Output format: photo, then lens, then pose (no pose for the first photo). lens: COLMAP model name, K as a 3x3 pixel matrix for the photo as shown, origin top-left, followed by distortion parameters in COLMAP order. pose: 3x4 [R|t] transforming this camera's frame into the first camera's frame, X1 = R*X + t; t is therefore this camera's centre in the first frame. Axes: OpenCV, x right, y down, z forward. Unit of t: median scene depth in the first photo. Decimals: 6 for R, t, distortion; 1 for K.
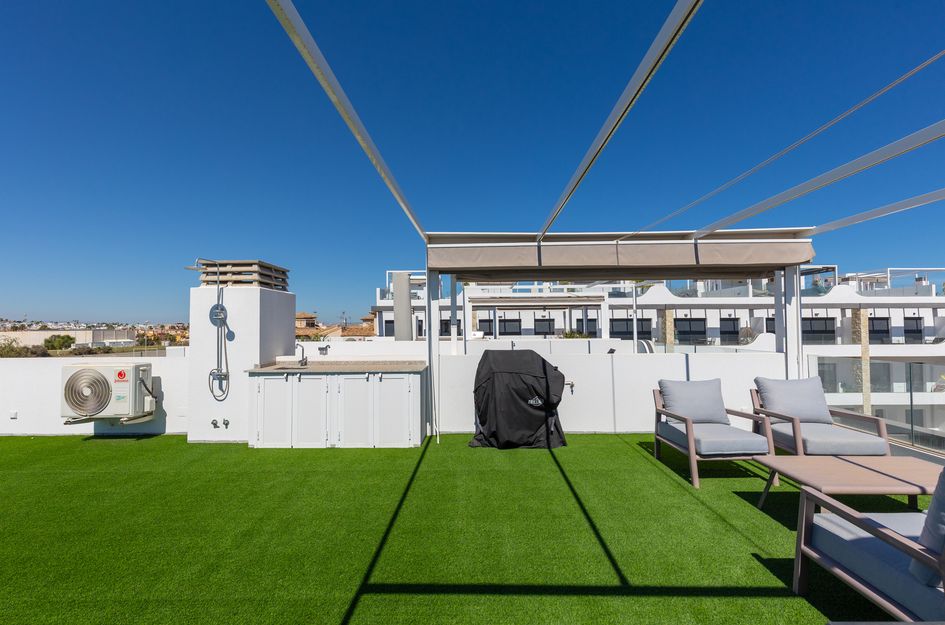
lens RADIAL K [[429.9, 0, 477.6], [0, 429.9, 314.9], [0, 0, 1]] dist [0.005235, -0.002087]
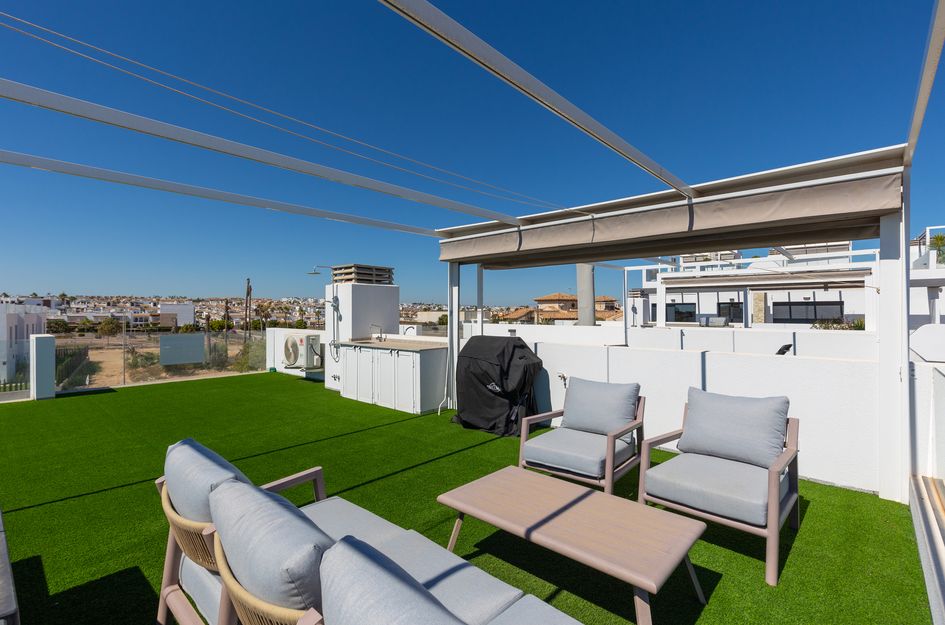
lens RADIAL K [[429.9, 0, 482.3], [0, 429.9, 315.8], [0, 0, 1]] dist [0.005235, -0.002087]
pose [[0.768848, 0.013405, -0.639291, 0.696056], [0.013690, 0.999206, 0.037416, -0.005844], [0.639285, -0.037519, 0.768054, 0.194268]]
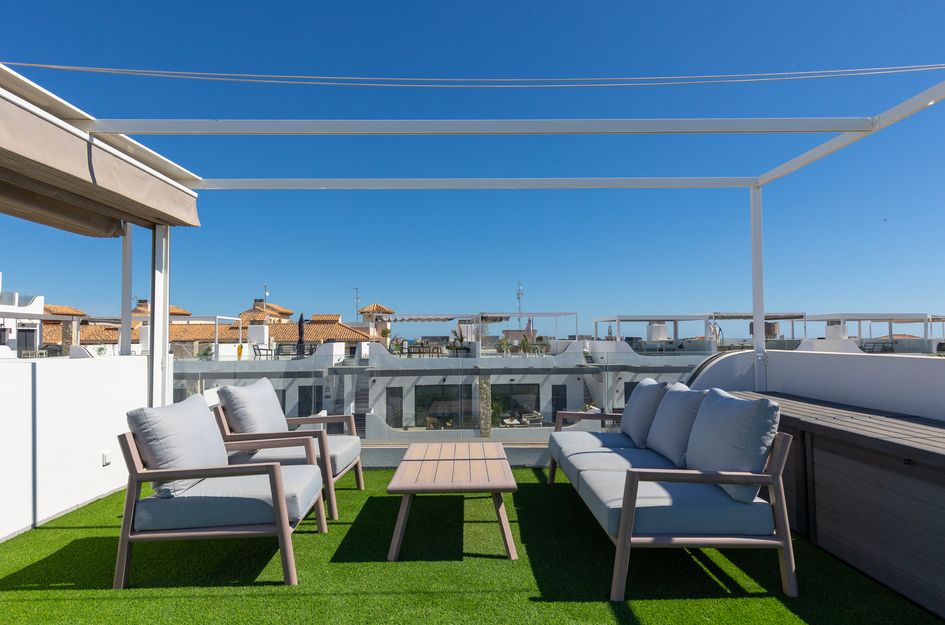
lens RADIAL K [[541.1, 0, 468.0], [0, 541.1, 318.9], [0, 0, 1]] dist [0.016190, -0.004763]
pose [[-0.035833, 0.043257, 0.998421, -0.141642], [-0.023375, 0.998753, -0.044111, 0.059307], [-0.999084, -0.024919, -0.034777, 0.554341]]
